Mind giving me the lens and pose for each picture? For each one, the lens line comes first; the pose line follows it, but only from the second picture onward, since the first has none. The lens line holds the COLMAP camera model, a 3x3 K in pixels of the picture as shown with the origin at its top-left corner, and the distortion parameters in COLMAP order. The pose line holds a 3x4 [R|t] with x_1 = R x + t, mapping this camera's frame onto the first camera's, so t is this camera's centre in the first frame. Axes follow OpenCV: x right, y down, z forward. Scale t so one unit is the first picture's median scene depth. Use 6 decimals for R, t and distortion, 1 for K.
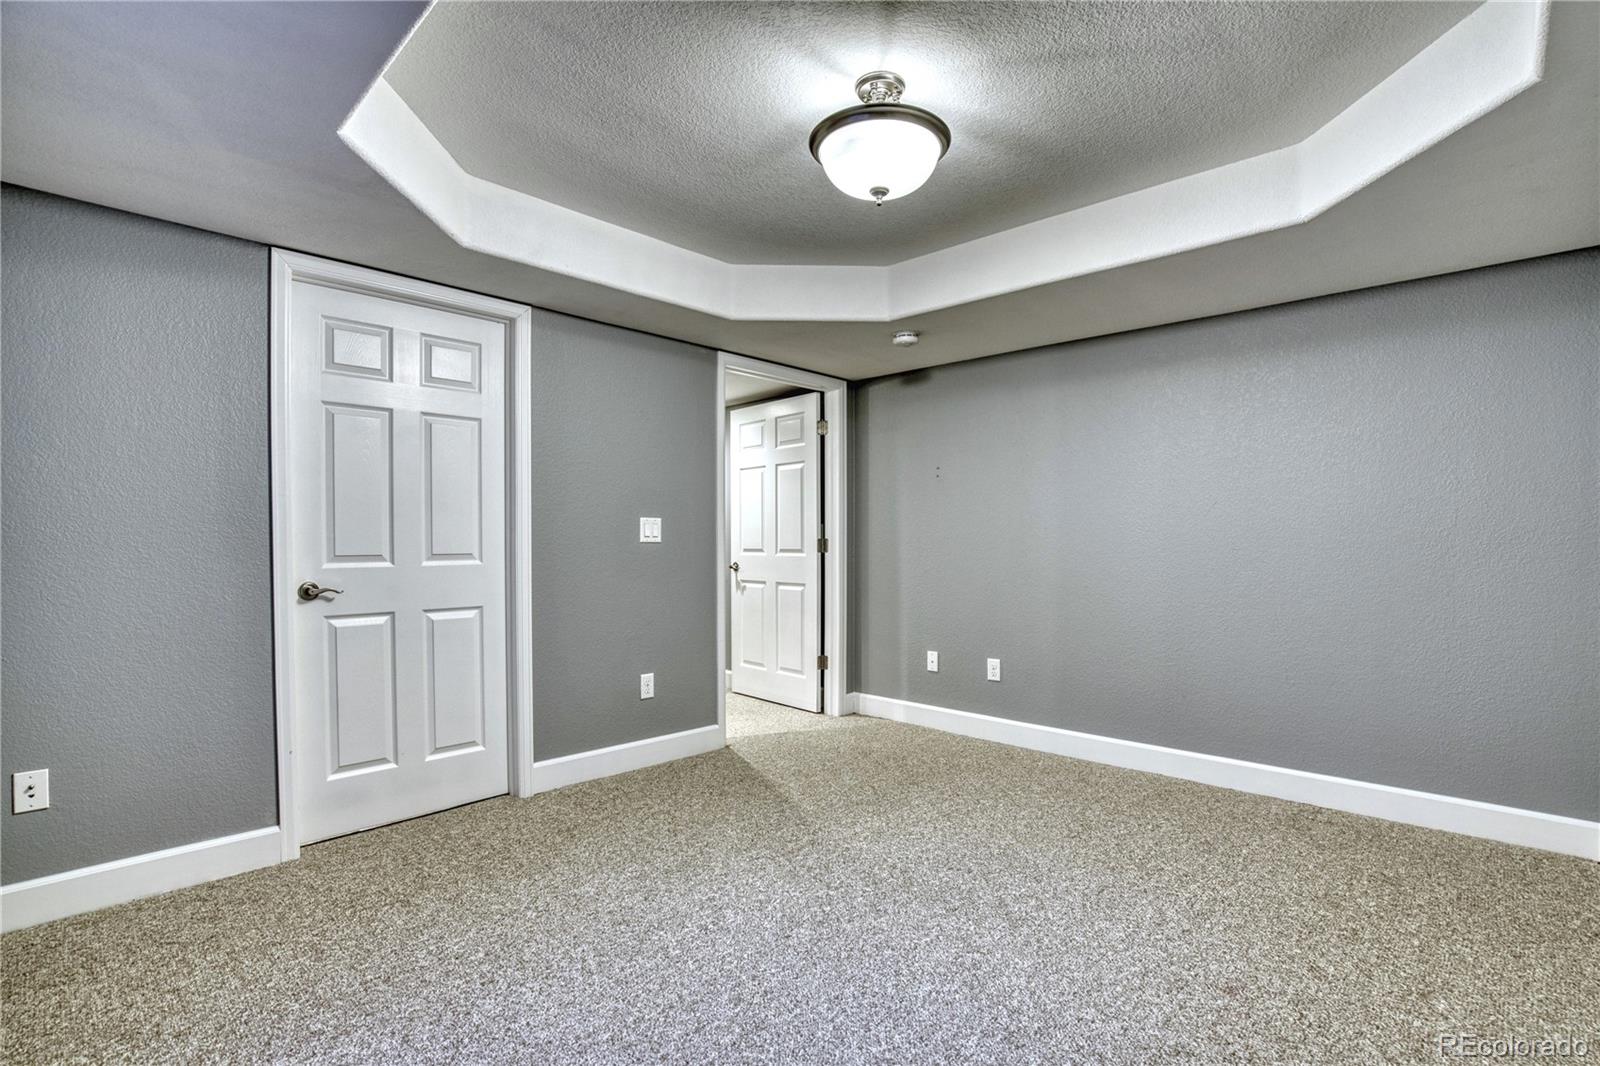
lens RADIAL K [[738.0, 0, 802.6], [0, 738.0, 541.4], [0, 0, 1]] dist [-0.038943, 0.011083]
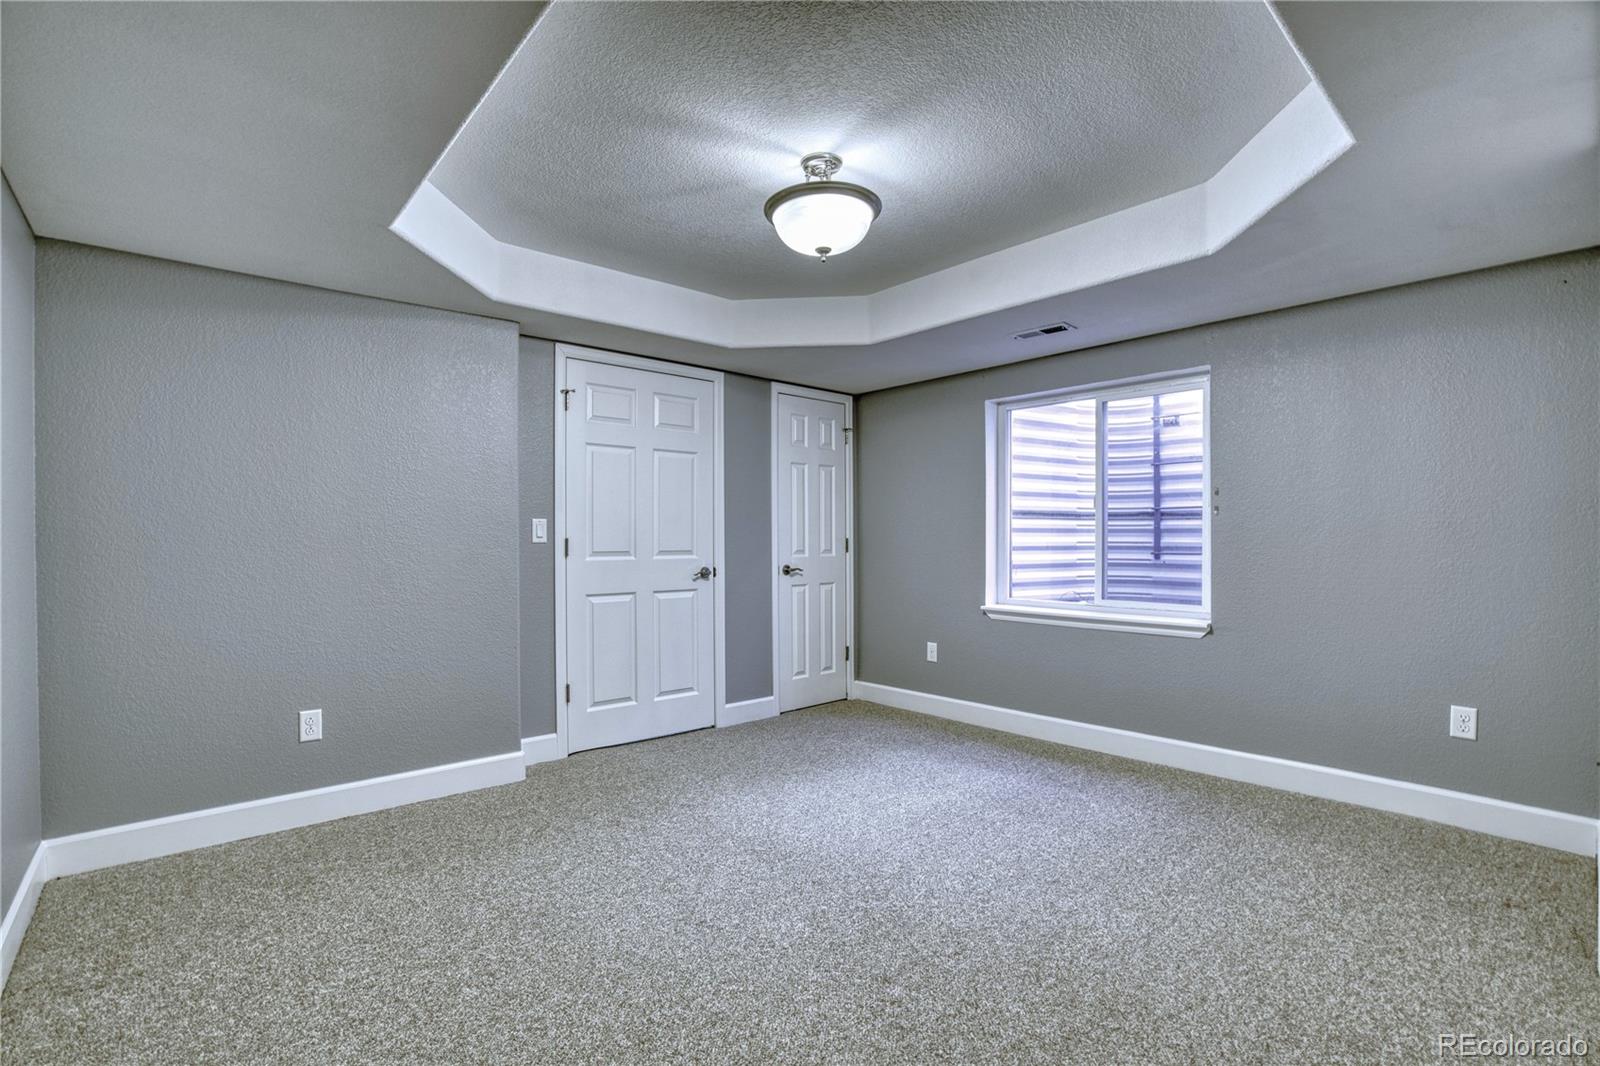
lens RADIAL K [[738.0, 0, 799.9], [0, 738.0, 531.9], [0, 0, 1]] dist [-0.038943, 0.011083]
pose [[0.995781, -0.002341, -0.091729, 0.175630], [0.001214, 0.999923, -0.012344, -0.000246], [0.091751, 0.012181, 0.995708, -0.196611]]
